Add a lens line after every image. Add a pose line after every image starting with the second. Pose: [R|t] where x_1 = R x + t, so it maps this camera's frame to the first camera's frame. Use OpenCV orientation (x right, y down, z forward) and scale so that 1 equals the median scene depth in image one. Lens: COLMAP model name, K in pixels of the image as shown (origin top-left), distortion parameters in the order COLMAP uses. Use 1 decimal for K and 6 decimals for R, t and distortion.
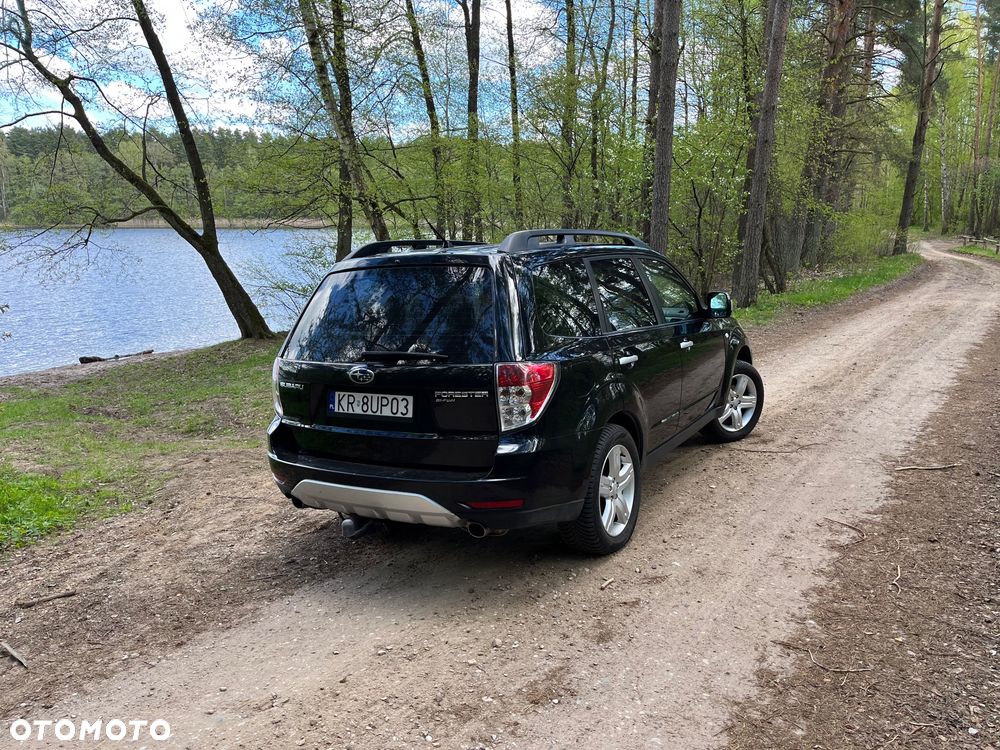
lens RADIAL K [[749.8, 0, 502.7], [0, 749.8, 377.8], [0, 0, 1]] dist [0.067476, -0.090098]
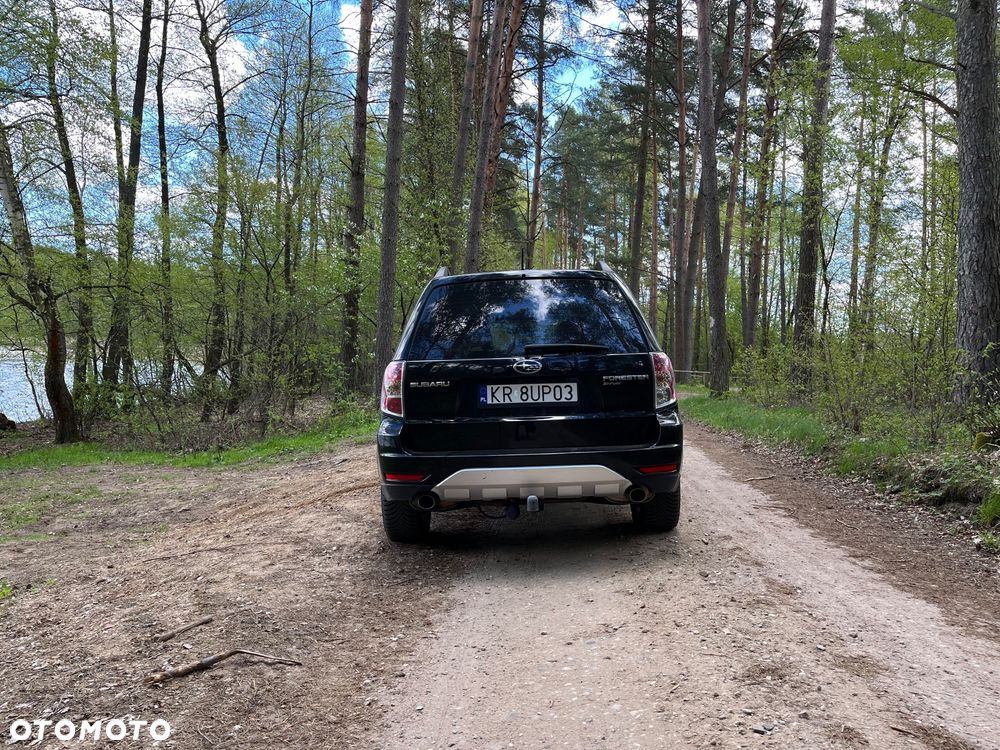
lens RADIAL K [[749.8, 0, 502.7], [0, 749.8, 377.8], [0, 0, 1]] dist [0.067476, -0.090098]
pose [[0.870463, 0.020774, 0.491795, -0.764624], [0.062225, 0.986450, -0.151807, 0.179986], [-0.488284, 0.162744, 0.857376, 0.071320]]
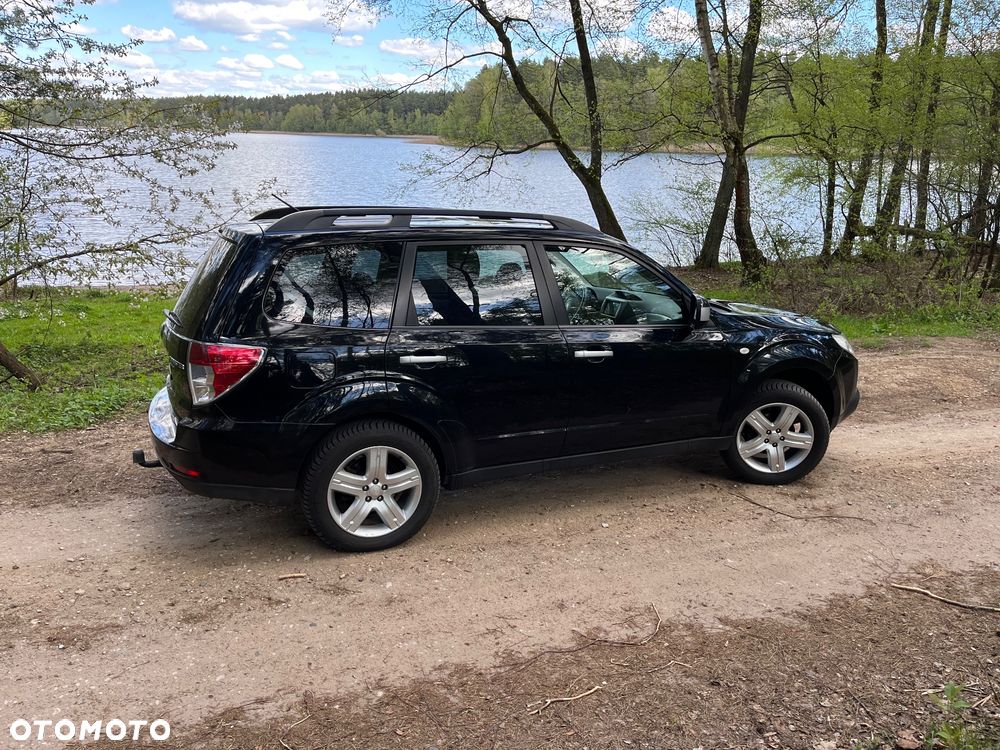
lens RADIAL K [[747.5, 0, 509.5], [0, 747.5, 373.9], [0, 0, 1]] dist [0.064945, -0.095818]
pose [[0.810071, 0.196631, -0.552377, 0.880595], [-0.147399, 0.980130, 0.132735, -0.165652], [0.567501, -0.026105, 0.822959, 0.358256]]
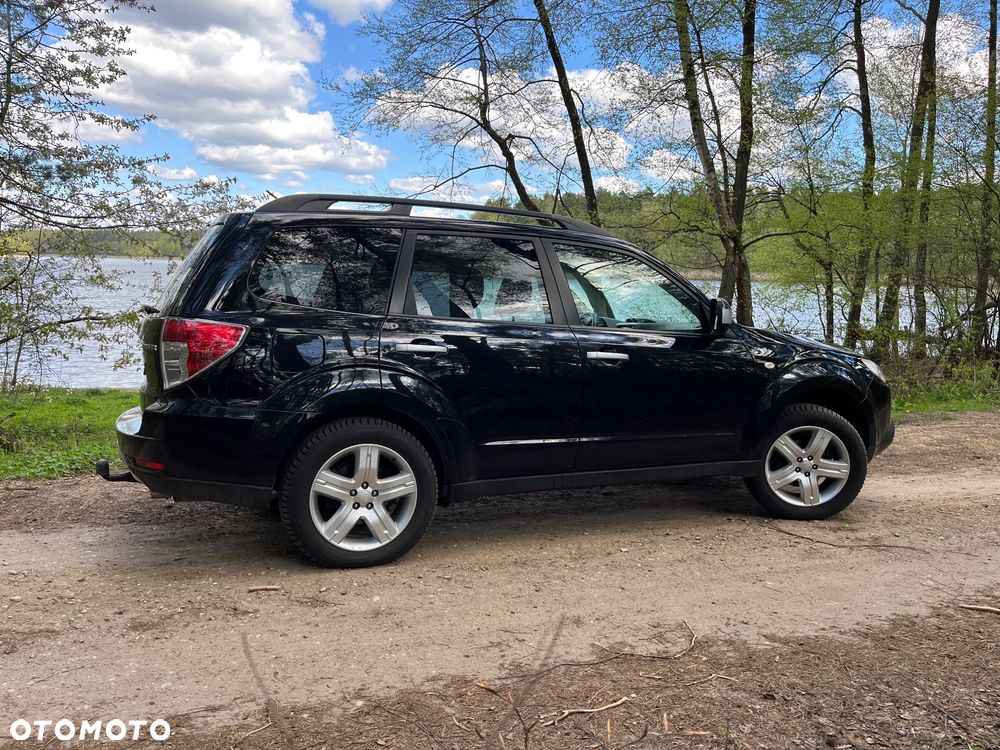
lens RADIAL K [[747.5, 0, 509.5], [0, 747.5, 373.9], [0, 0, 1]] dist [0.064945, -0.095818]
pose [[0.808227, 0.105629, -0.579320, 0.846655], [-0.148119, 0.988617, -0.026388, 0.013247], [0.569938, 0.107136, 0.814673, 0.443102]]
